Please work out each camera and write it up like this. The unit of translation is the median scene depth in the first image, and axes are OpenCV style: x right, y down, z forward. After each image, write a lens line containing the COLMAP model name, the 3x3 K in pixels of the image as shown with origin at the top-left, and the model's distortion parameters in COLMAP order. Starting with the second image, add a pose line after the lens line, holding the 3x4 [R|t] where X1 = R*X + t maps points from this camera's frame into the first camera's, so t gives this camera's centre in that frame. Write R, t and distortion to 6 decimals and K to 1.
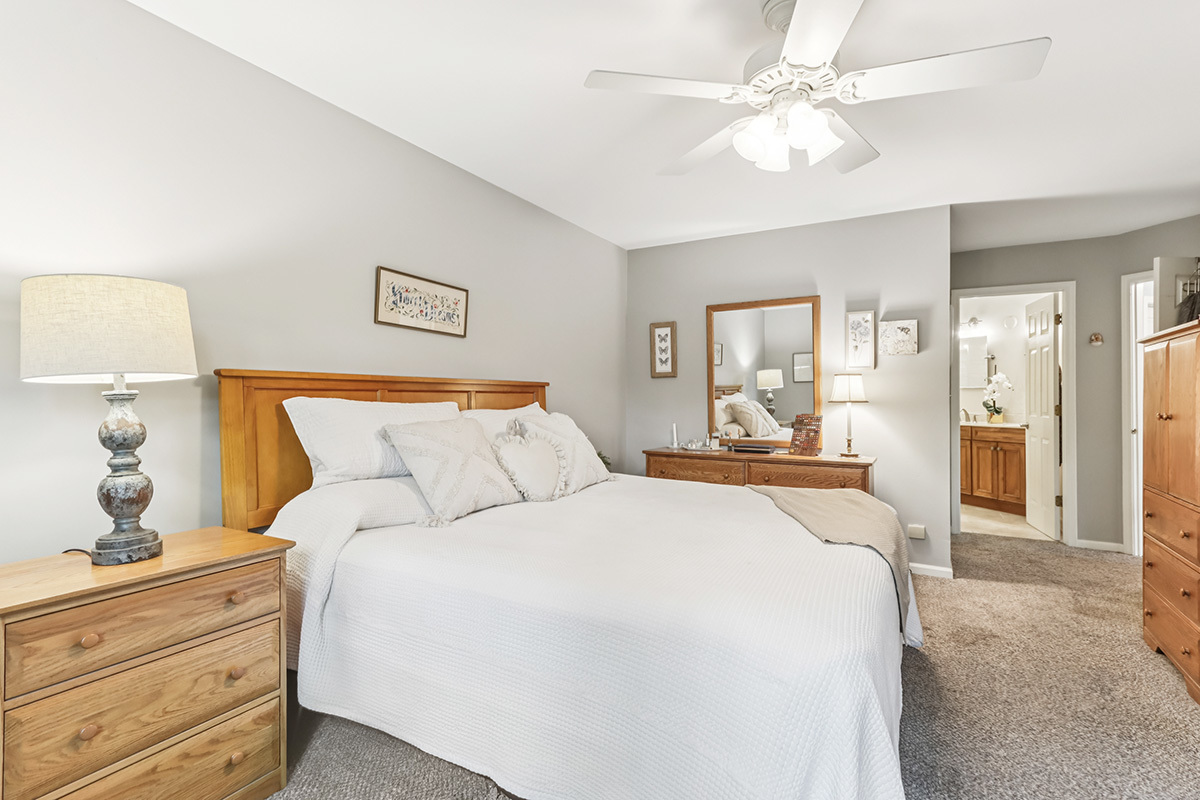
lens RADIAL K [[563.9, 0, 597.7], [0, 563.9, 396.8], [0, 0, 1]] dist [-0.002041, 0.001690]
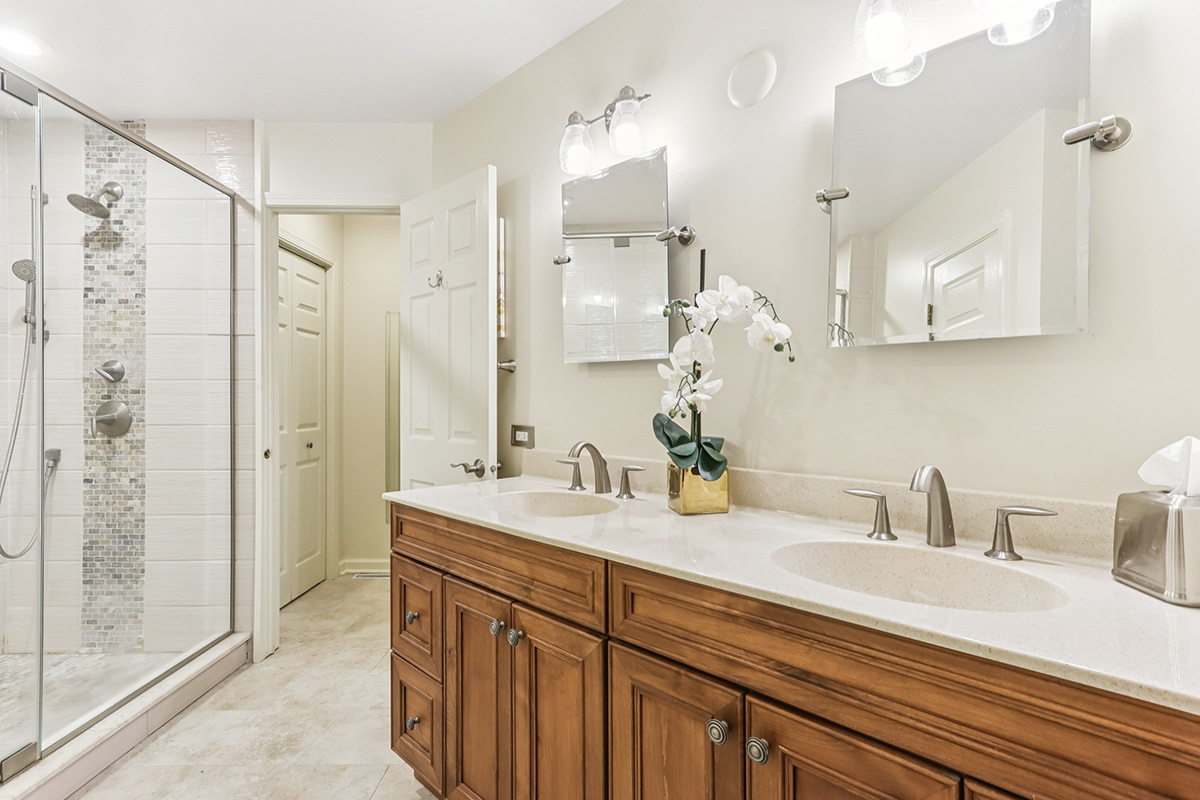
lens RADIAL K [[563.9, 0, 597.7], [0, 563.9, 396.8], [0, 0, 1]] dist [-0.002041, 0.001690]
pose [[0.862027, 0.002624, 0.506856, 0.560757], [-0.004696, 0.999985, 0.002809, 0.000458], [-0.506841, -0.004802, 0.862026, 0.834127]]
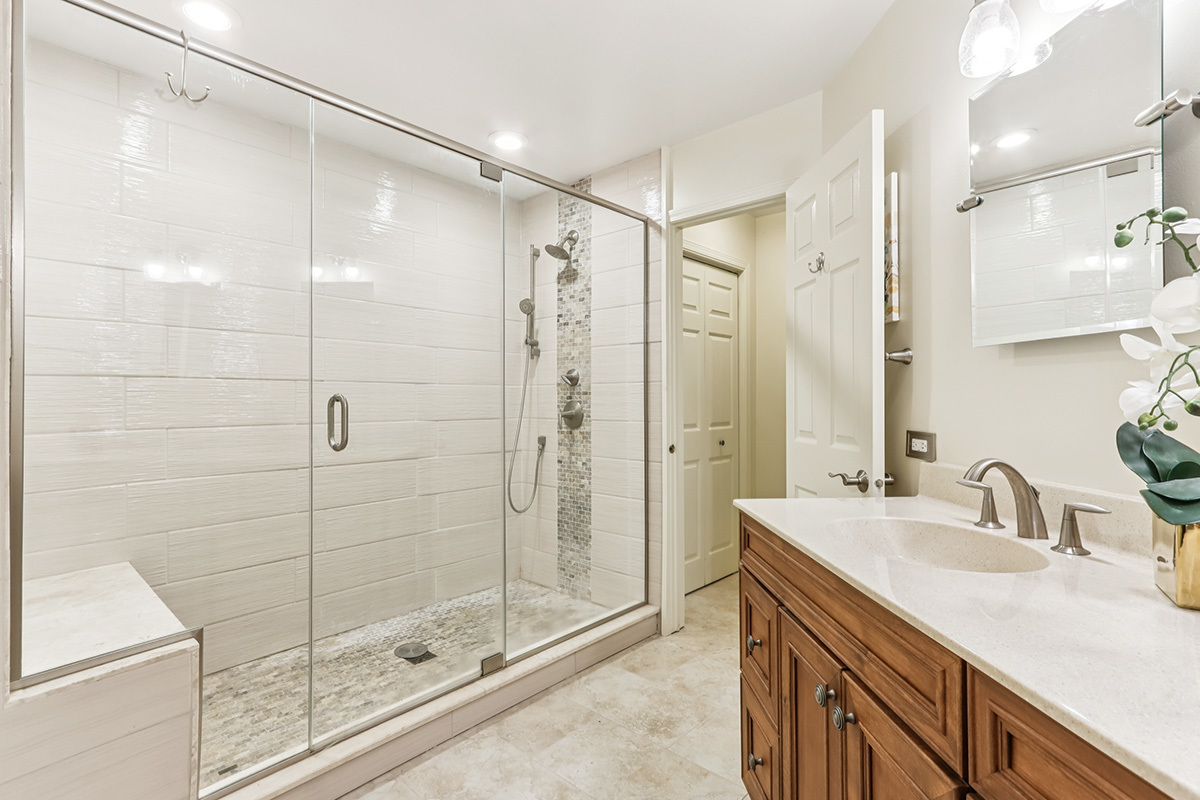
lens RADIAL K [[559.9, 0, 600.0], [0, 559.9, 400.0], [0, 0, 1]] dist [0.001257, 0.001712]
pose [[0.978499, -0.001452, -0.206246, 0.603250], [0.003294, 0.999958, 0.008584, 0.001350], [0.206224, -0.009079, 0.978463, 0.863508]]
